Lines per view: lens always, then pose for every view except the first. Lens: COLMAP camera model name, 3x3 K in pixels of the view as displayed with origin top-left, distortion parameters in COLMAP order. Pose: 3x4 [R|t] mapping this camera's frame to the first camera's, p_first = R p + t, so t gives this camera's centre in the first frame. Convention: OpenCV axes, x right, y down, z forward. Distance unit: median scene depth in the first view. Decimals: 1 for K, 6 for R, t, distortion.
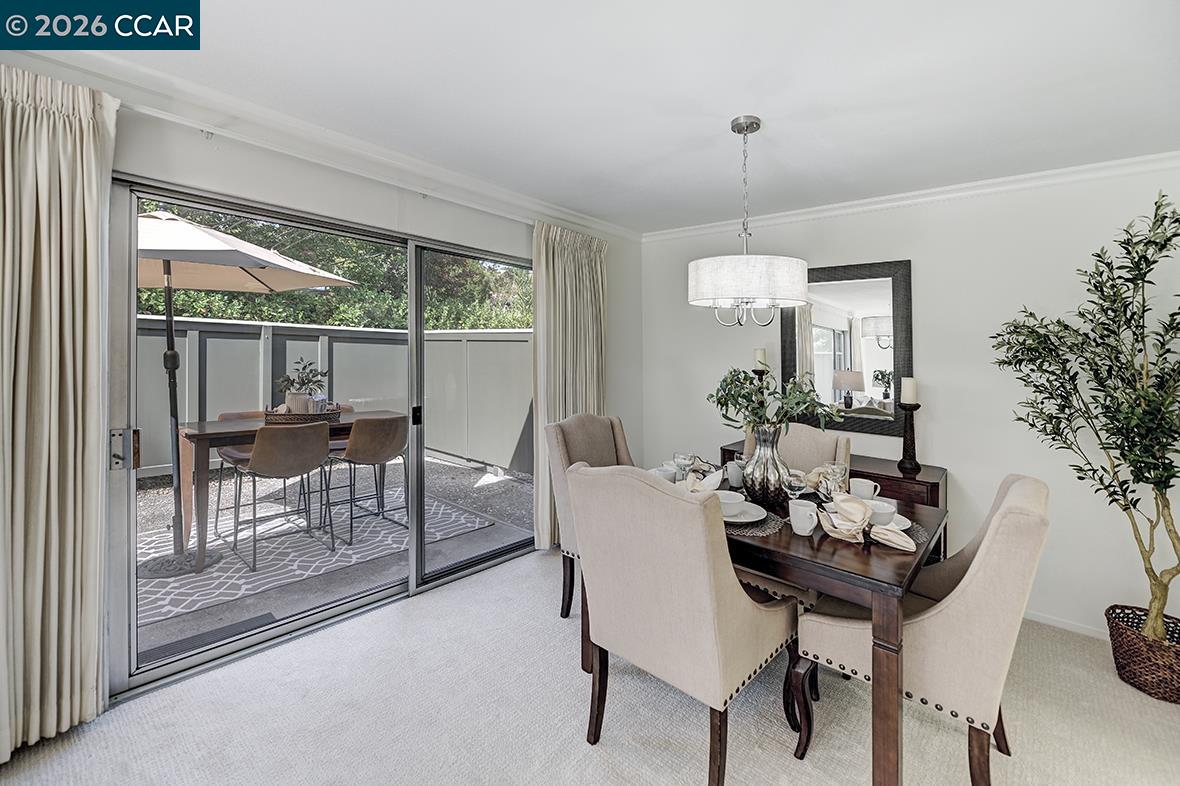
lens RADIAL K [[513.3, 0, 593.7], [0, 513.3, 365.2], [0, 0, 1]] dist [0.000684, 0.000096]
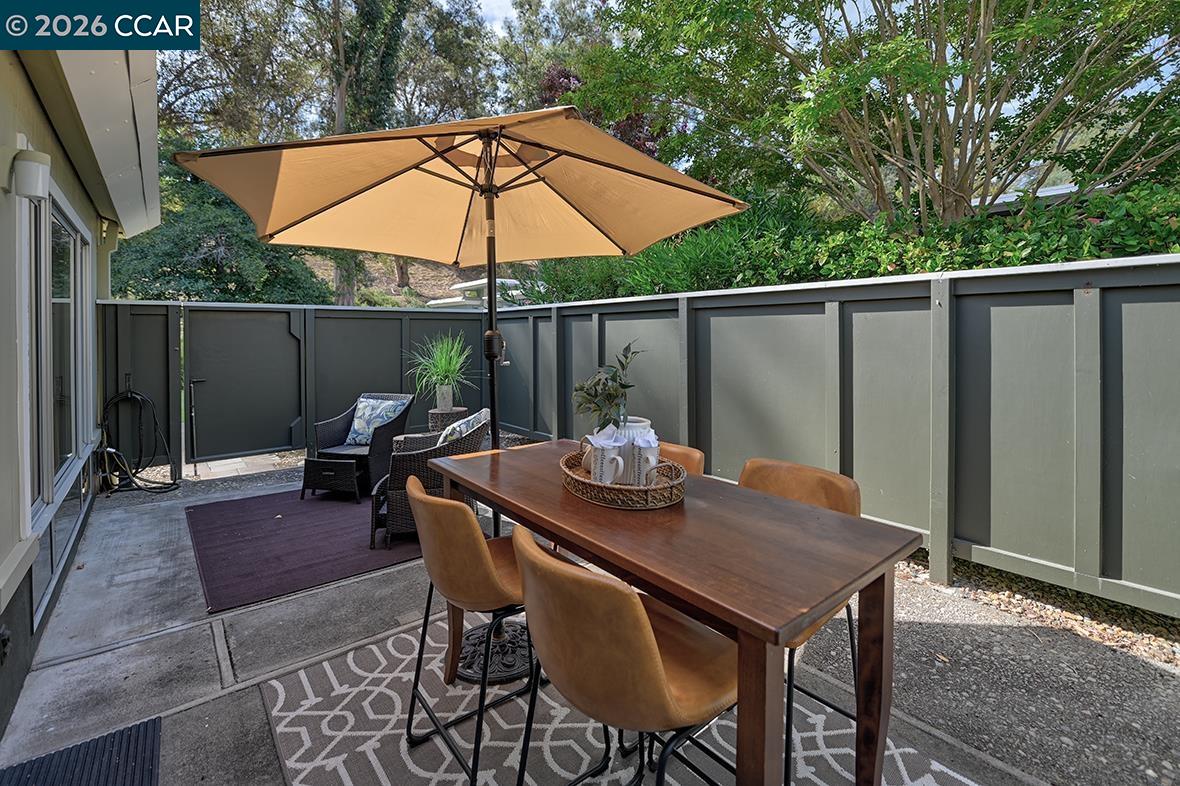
lens RADIAL K [[513.3, 0, 593.7], [0, 513.3, 365.2], [0, 0, 1]] dist [0.000684, 0.000096]
pose [[-0.158002, 0.046693, -0.986334, -0.170828], [-0.004304, 0.998839, 0.047974, -0.028036], [0.987429, 0.011825, -0.157618, 1.246953]]
